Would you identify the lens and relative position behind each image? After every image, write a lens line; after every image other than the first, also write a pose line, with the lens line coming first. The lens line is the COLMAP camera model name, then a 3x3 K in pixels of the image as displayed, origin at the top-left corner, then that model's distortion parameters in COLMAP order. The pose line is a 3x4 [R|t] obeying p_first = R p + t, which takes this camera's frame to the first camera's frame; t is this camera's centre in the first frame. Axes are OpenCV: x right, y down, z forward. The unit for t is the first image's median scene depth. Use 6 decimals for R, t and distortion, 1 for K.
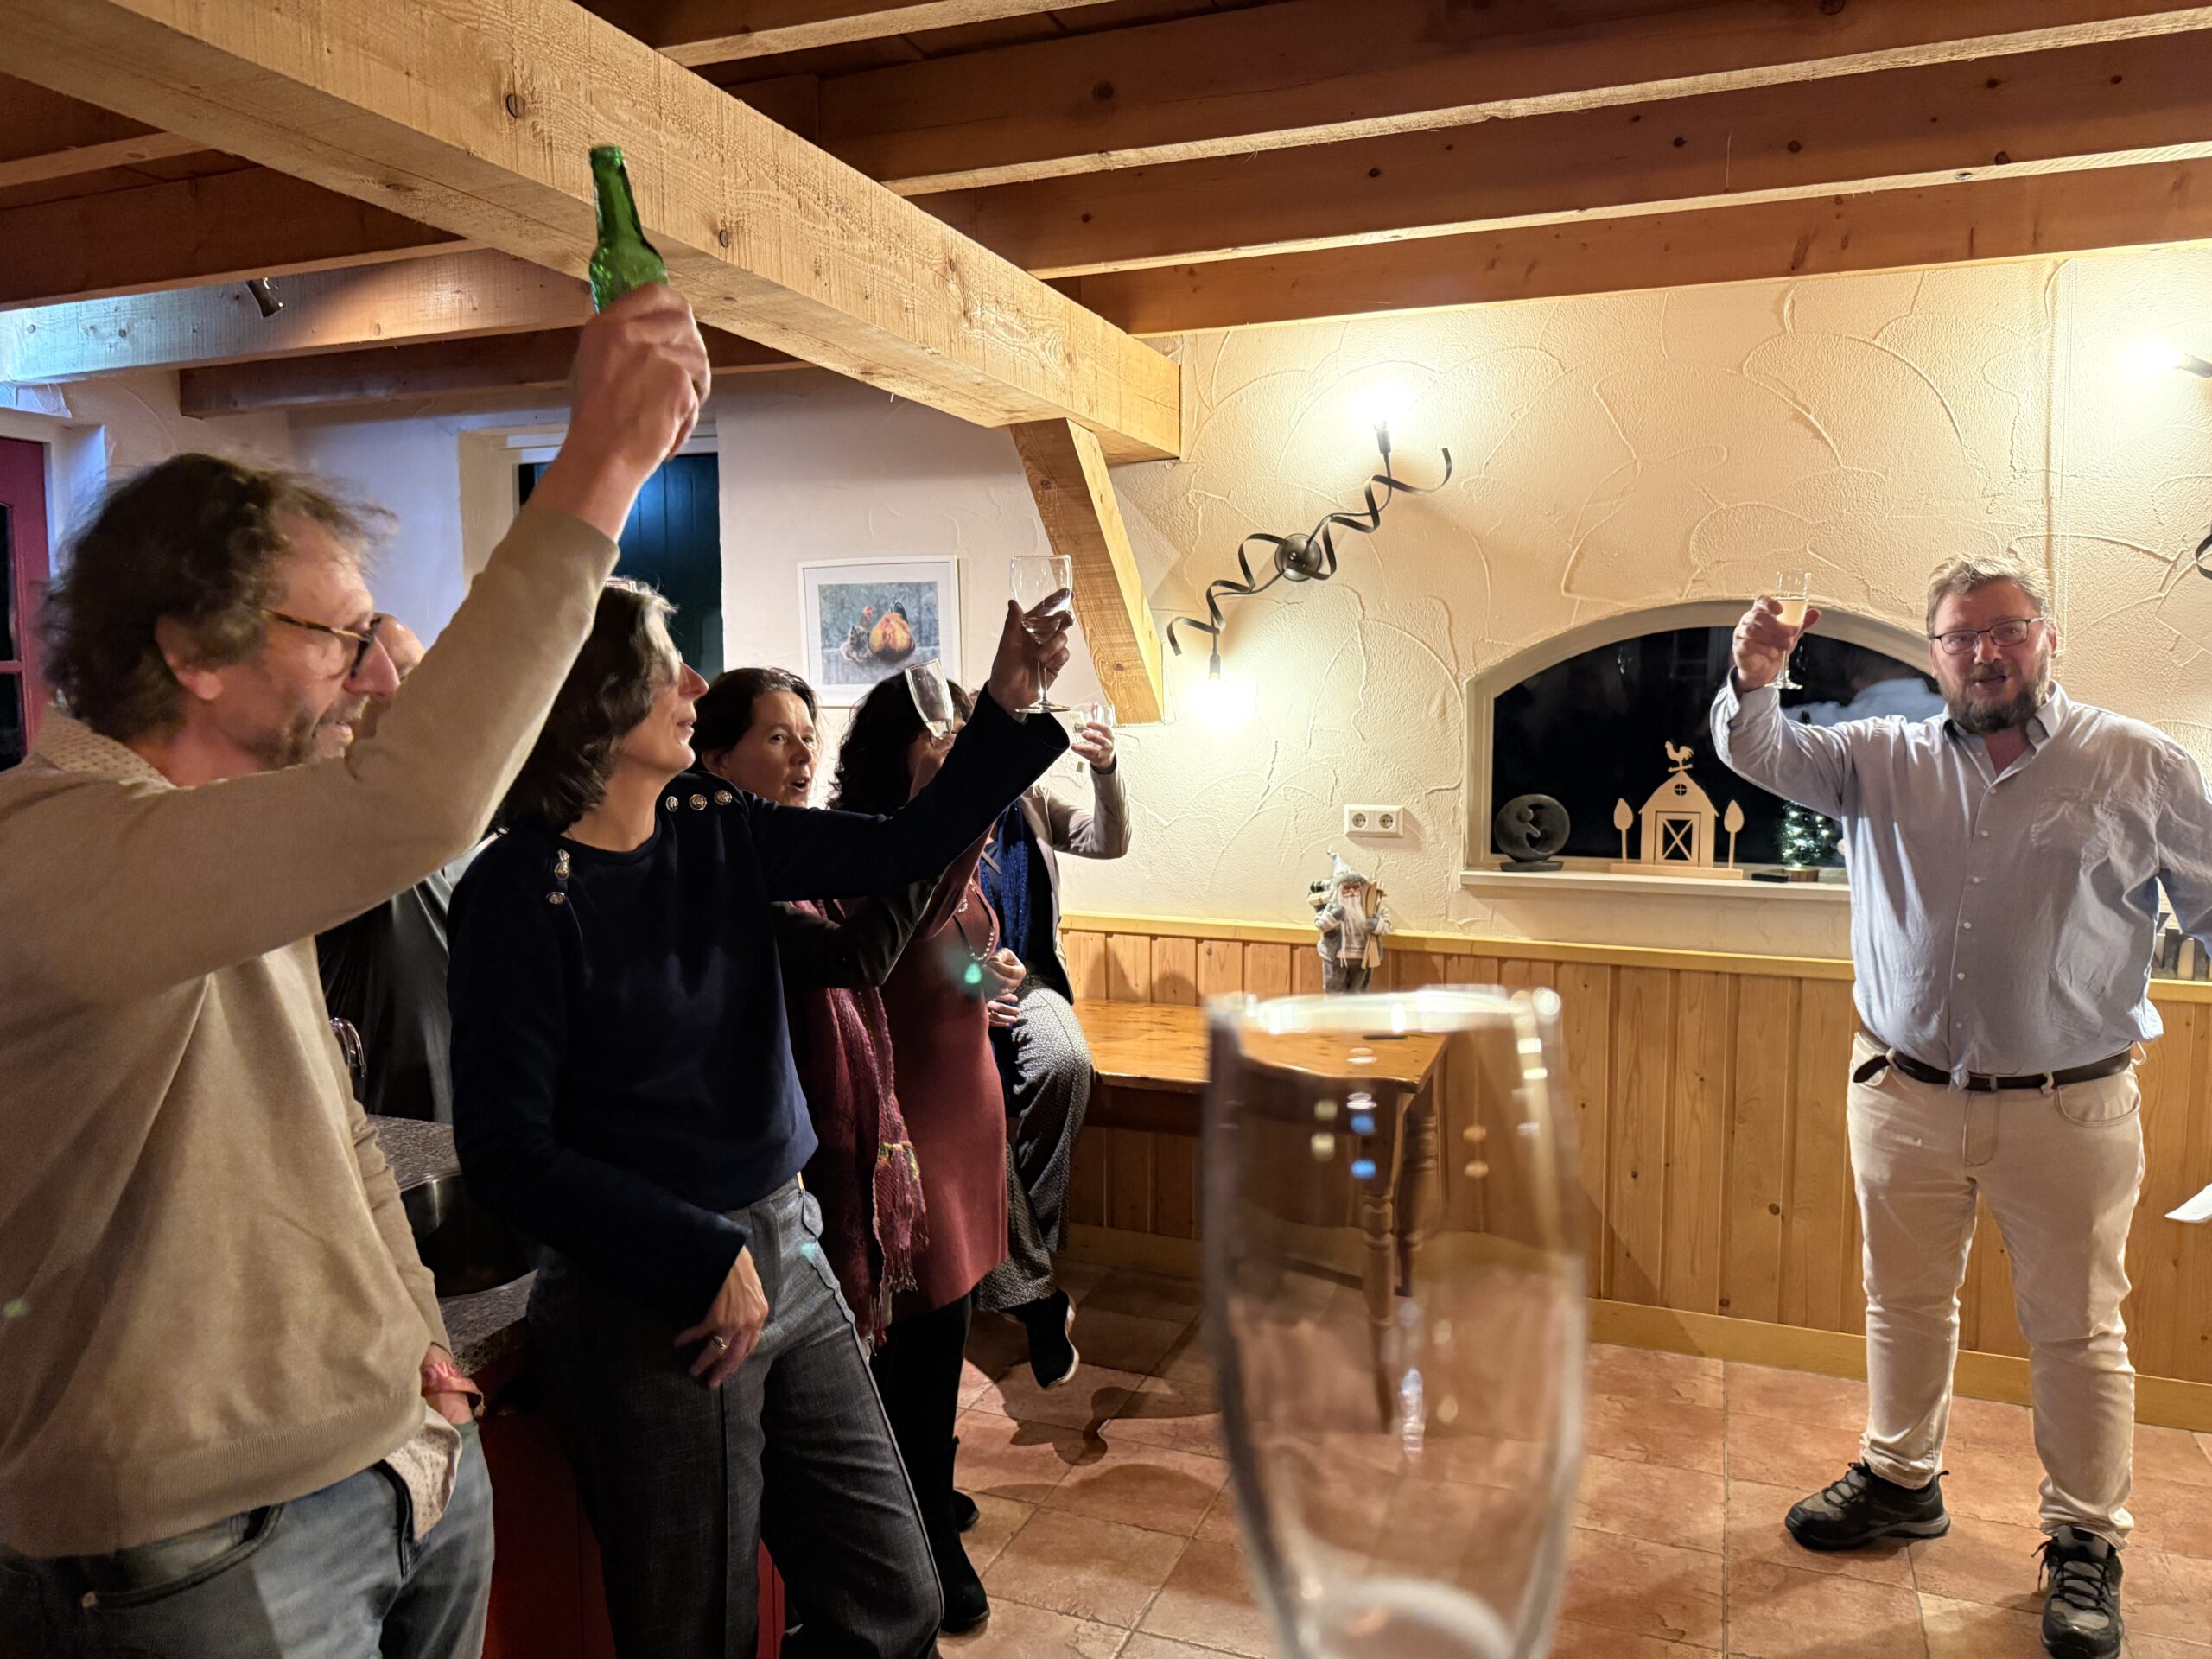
lens RADIAL K [[1548.5, 0, 1094.9], [0, 1548.5, 834.0], [0, 0, 1]] dist [0.087033, -0.000997]
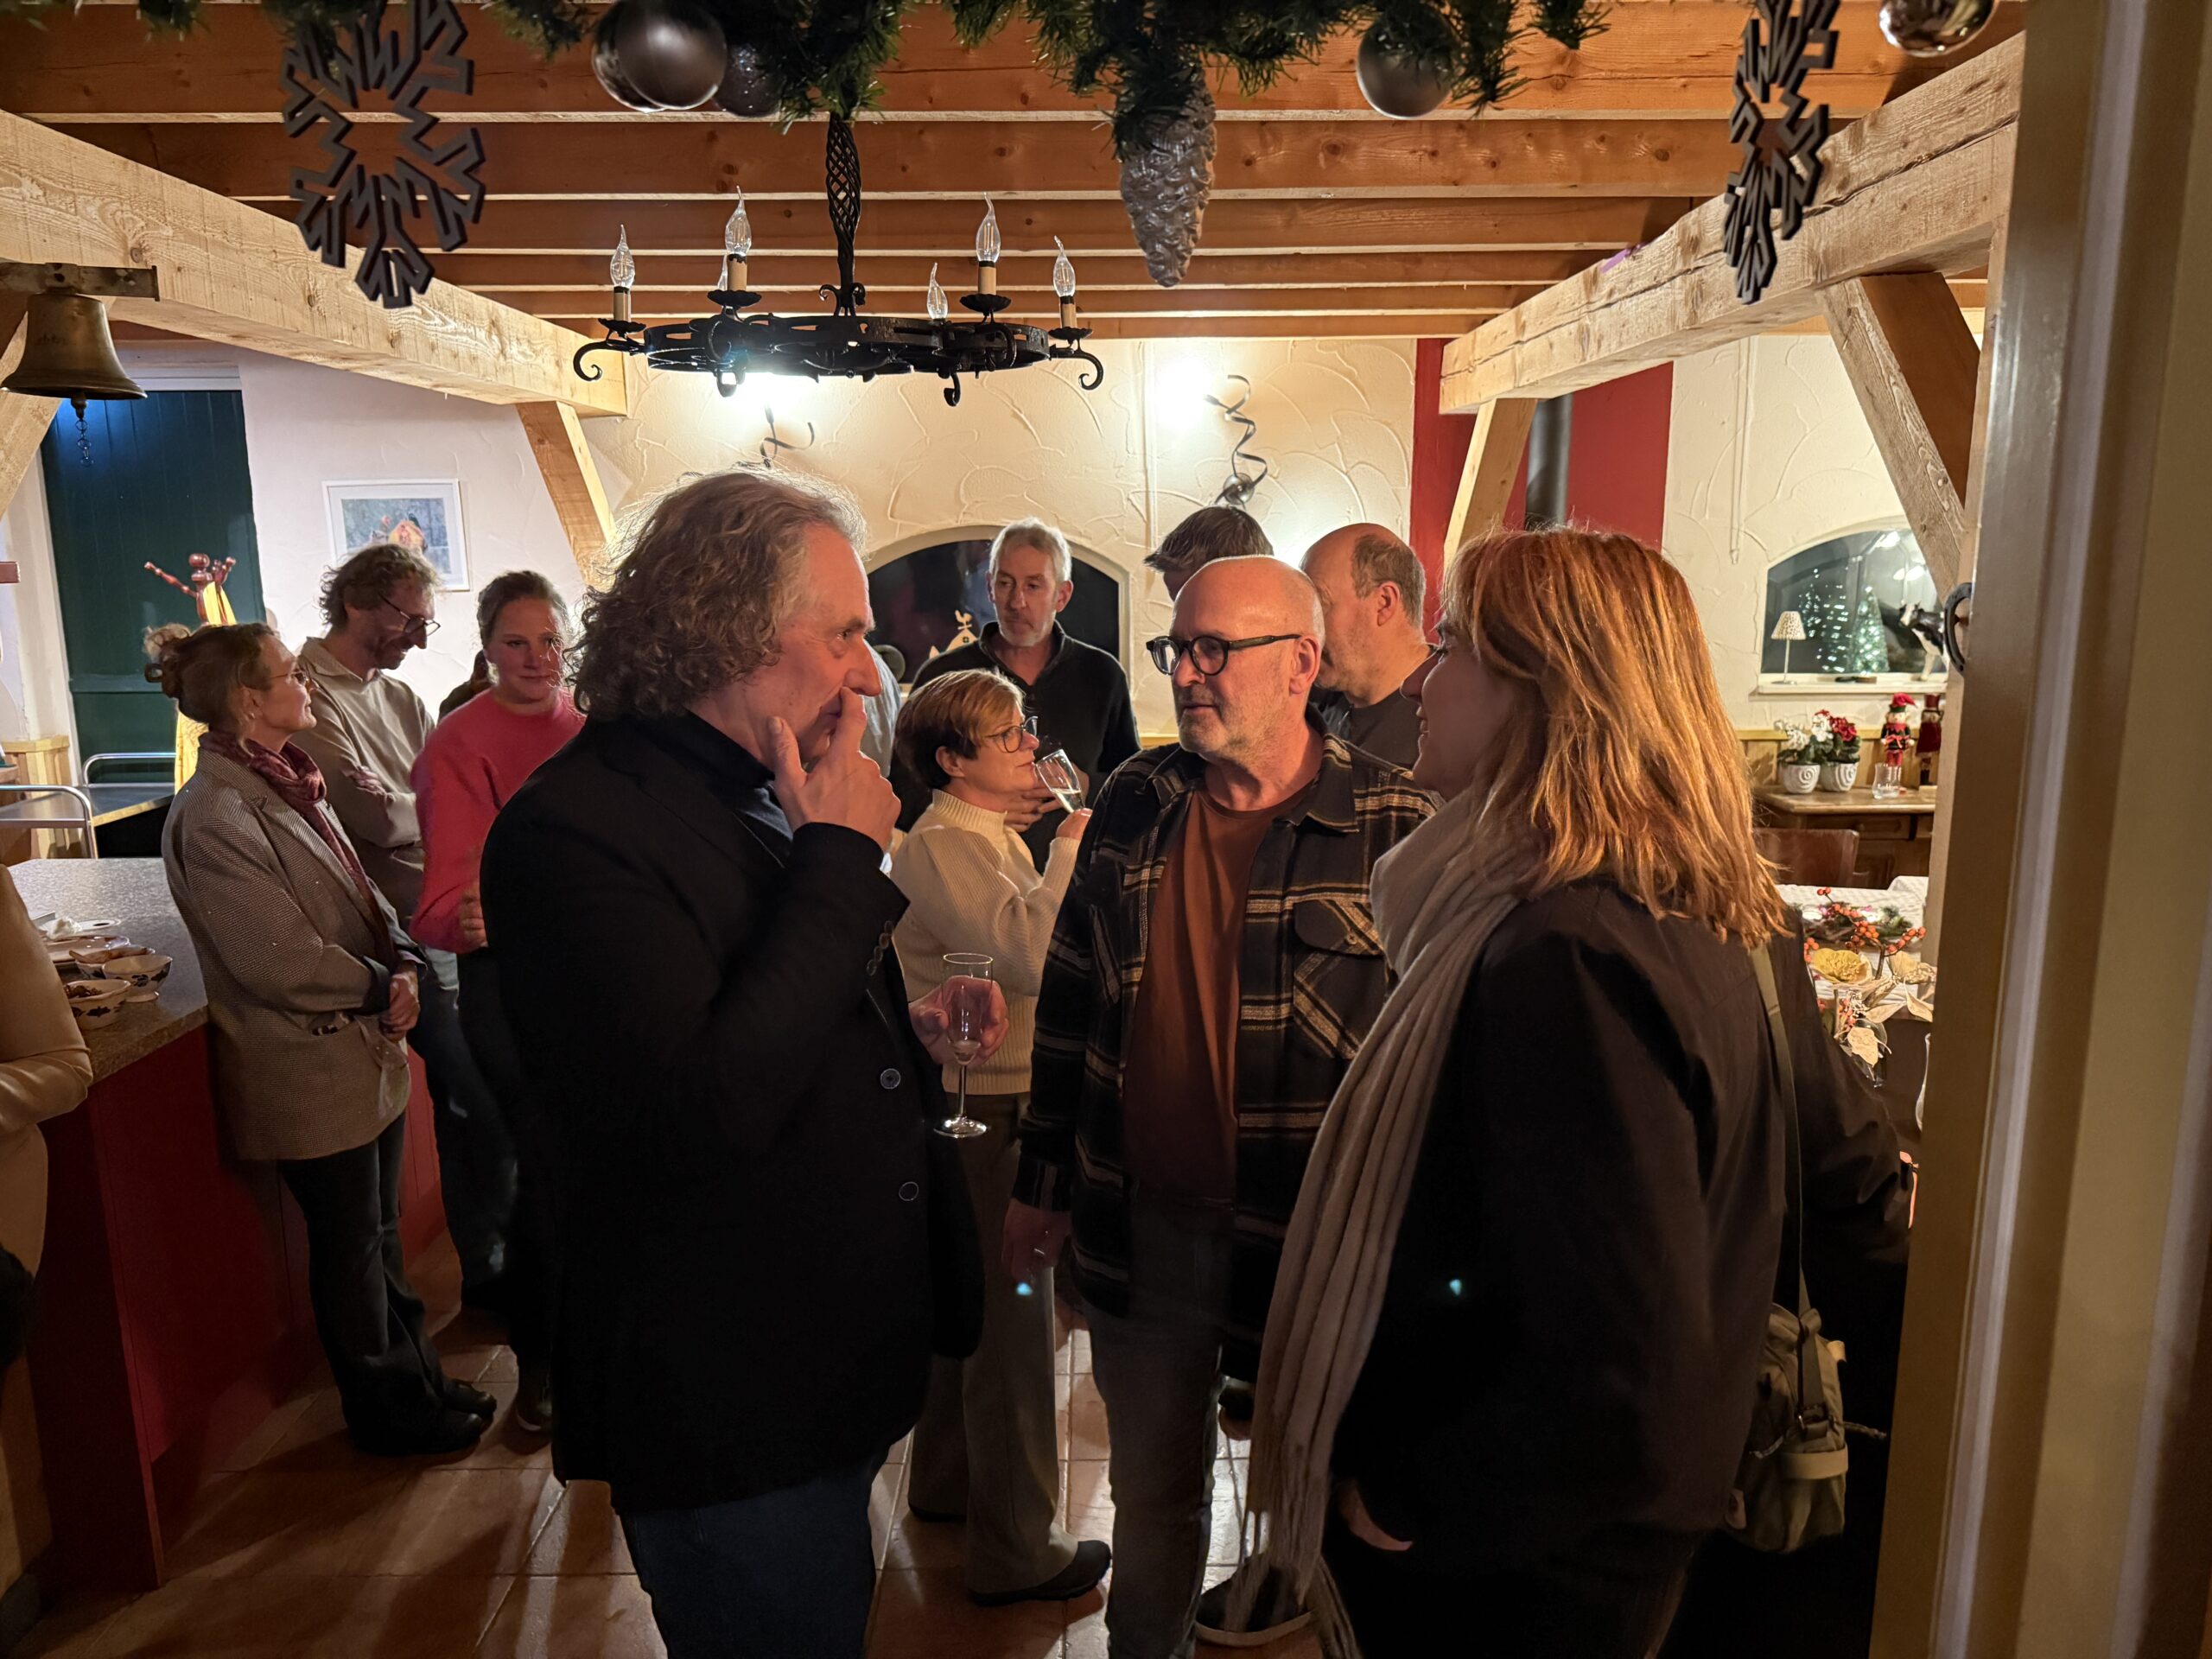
lens RADIAL K [[1548.5, 0, 1104.7], [0, 1548.5, 845.4], [0, 0, 1]] dist [0.087033, -0.000997]
pose [[0.930464, -0.074786, 0.358670, -0.091665], [0.043196, 0.994511, 0.095304, 0.036172], [-0.363828, -0.073184, 0.928587, -0.574145]]
